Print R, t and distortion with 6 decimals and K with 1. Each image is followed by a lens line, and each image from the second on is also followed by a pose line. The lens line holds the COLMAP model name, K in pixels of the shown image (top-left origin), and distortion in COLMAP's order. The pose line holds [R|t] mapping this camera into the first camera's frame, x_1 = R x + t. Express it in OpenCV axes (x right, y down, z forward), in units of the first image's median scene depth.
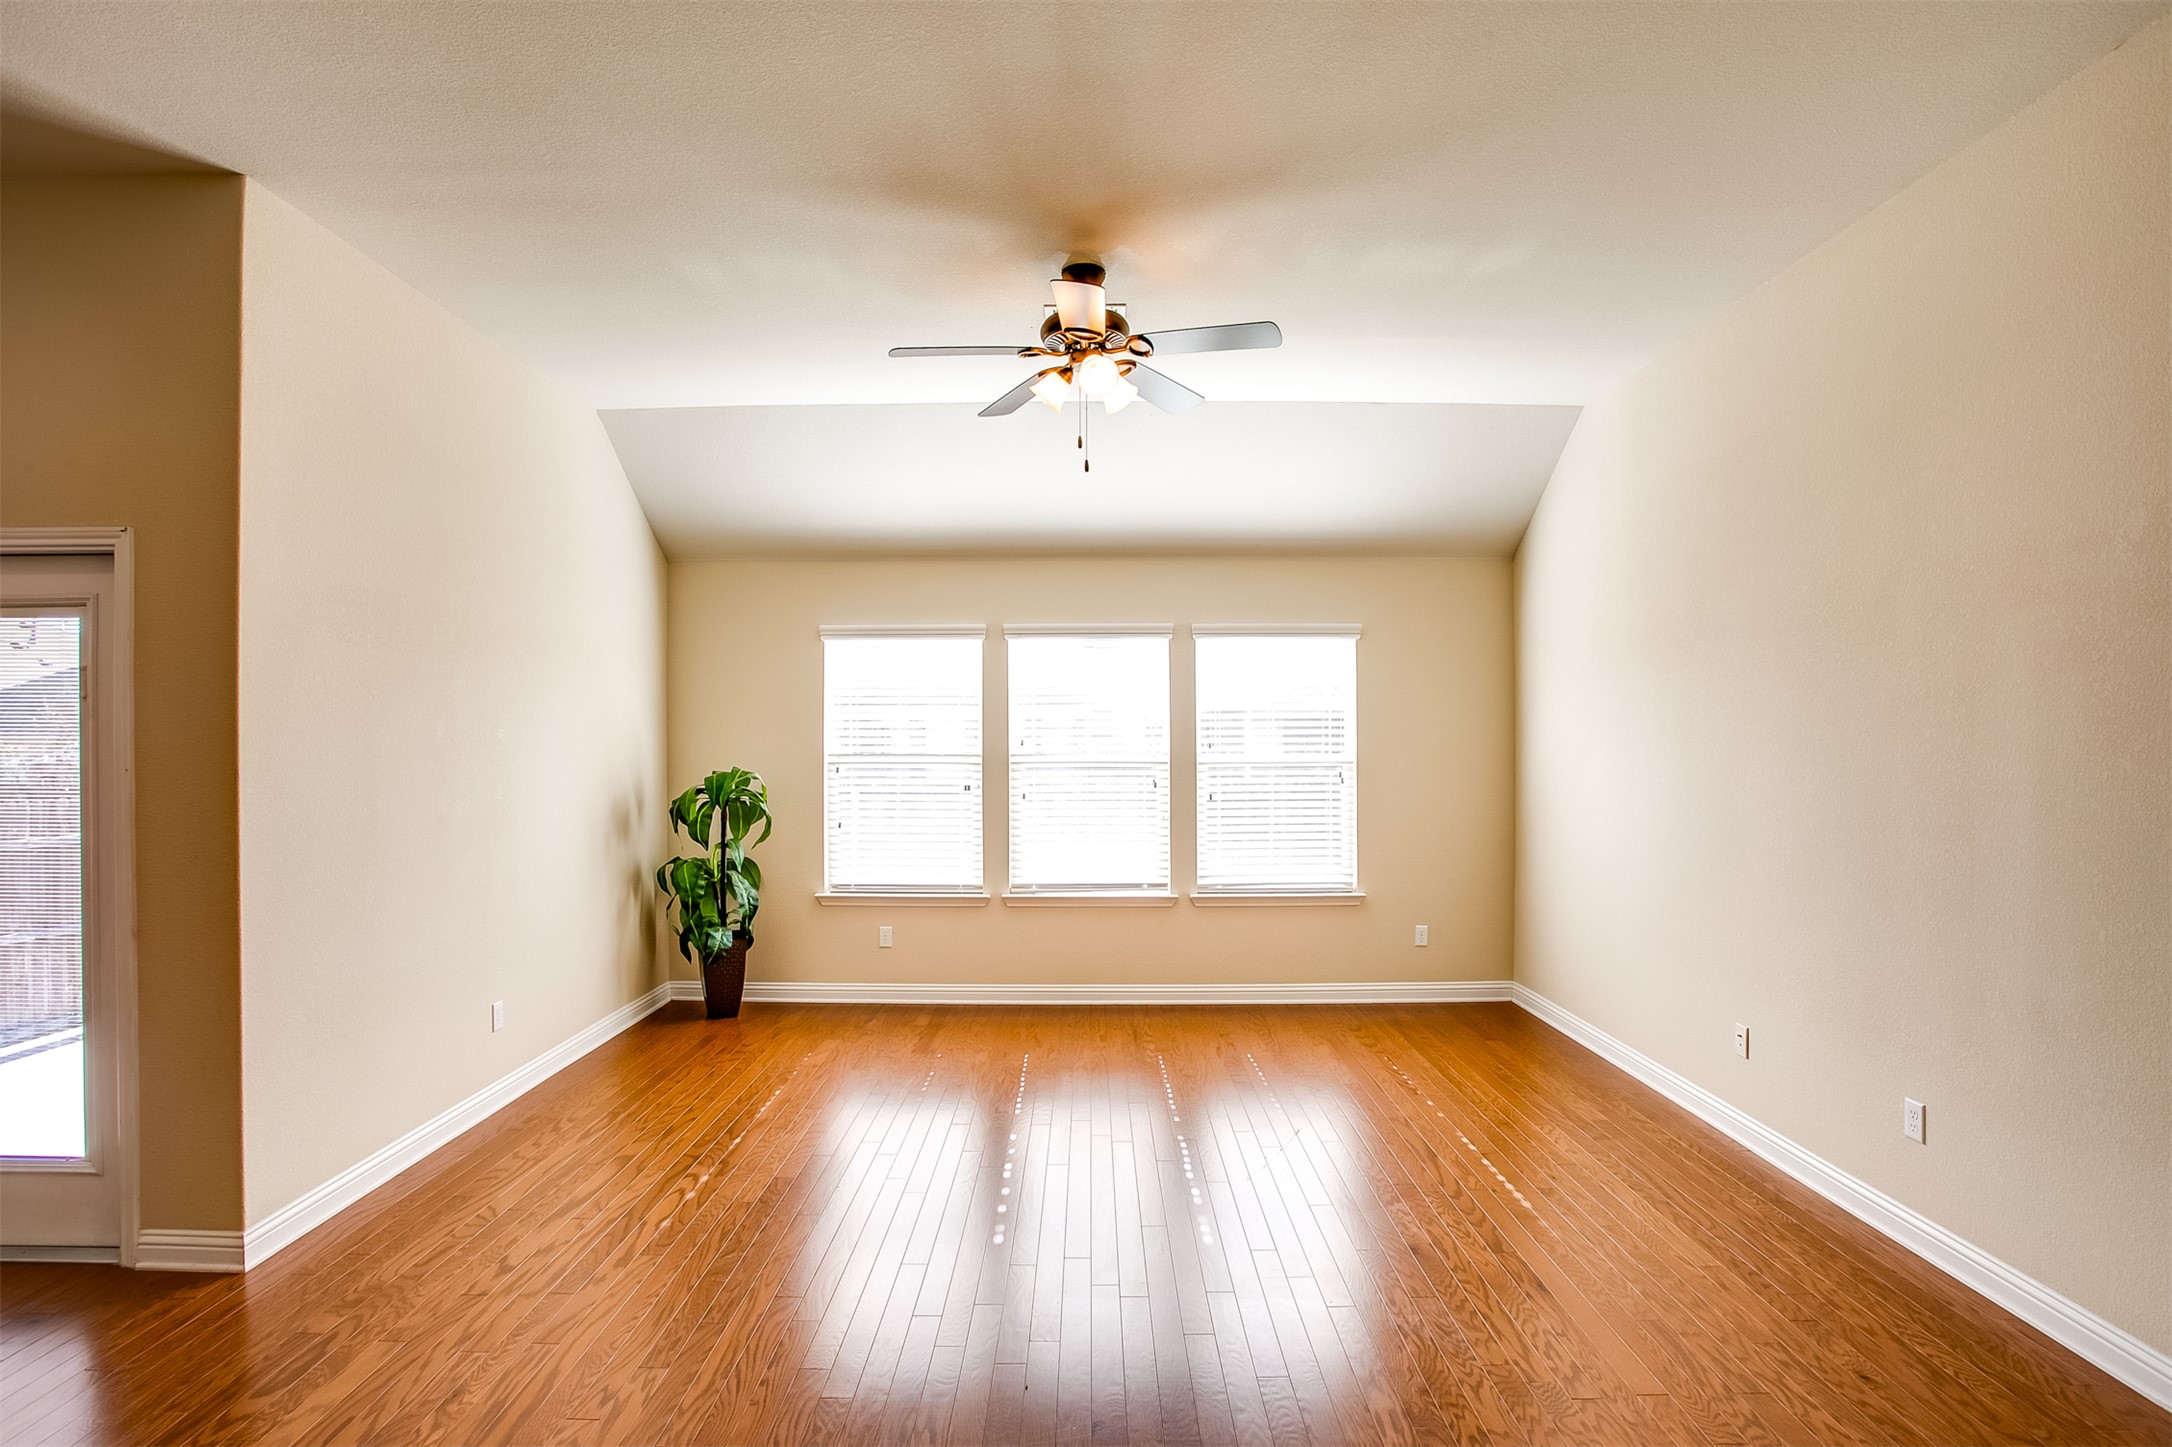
lens RADIAL K [[1088.8, 0, 1075.9], [0, 1088.8, 741.0], [0, 0, 1]] dist [-0.031296, 0.000467]
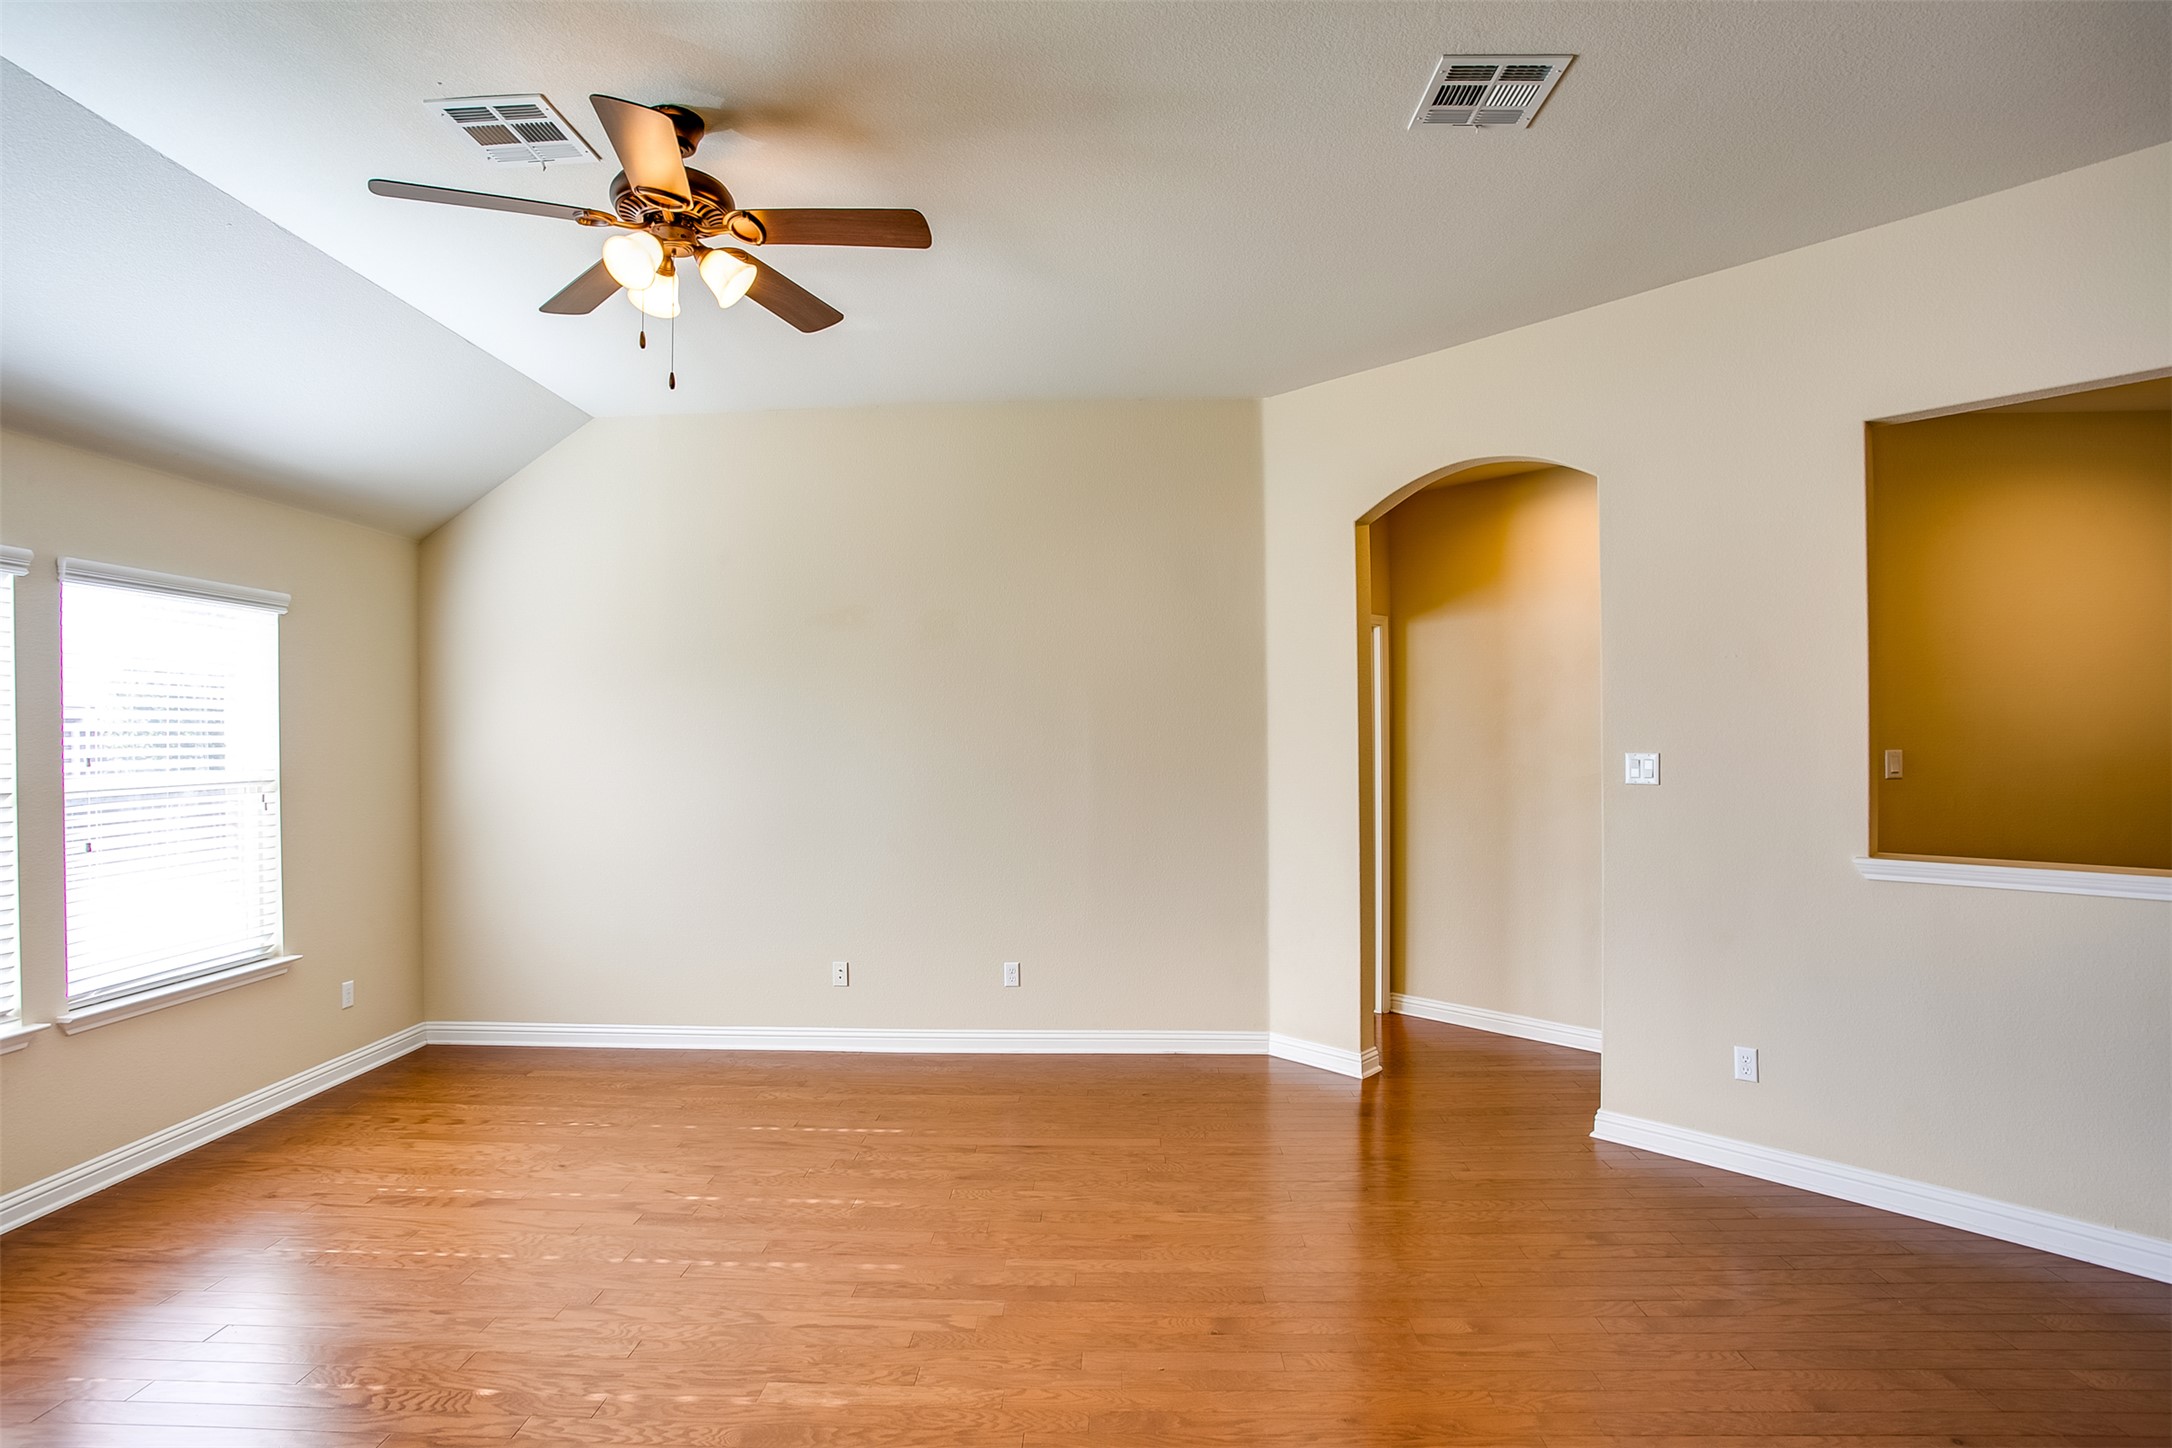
lens RADIAL K [[1088.8, 0, 1075.9], [0, 1088.8, 741.5], [0, 0, 1]] dist [-0.031296, 0.000467]
pose [[0.033562, -0.001782, 0.999435, -0.450097], [0.012401, 0.999922, 0.001367, -0.001101], [-0.999360, 0.012348, 0.033581, 0.435770]]
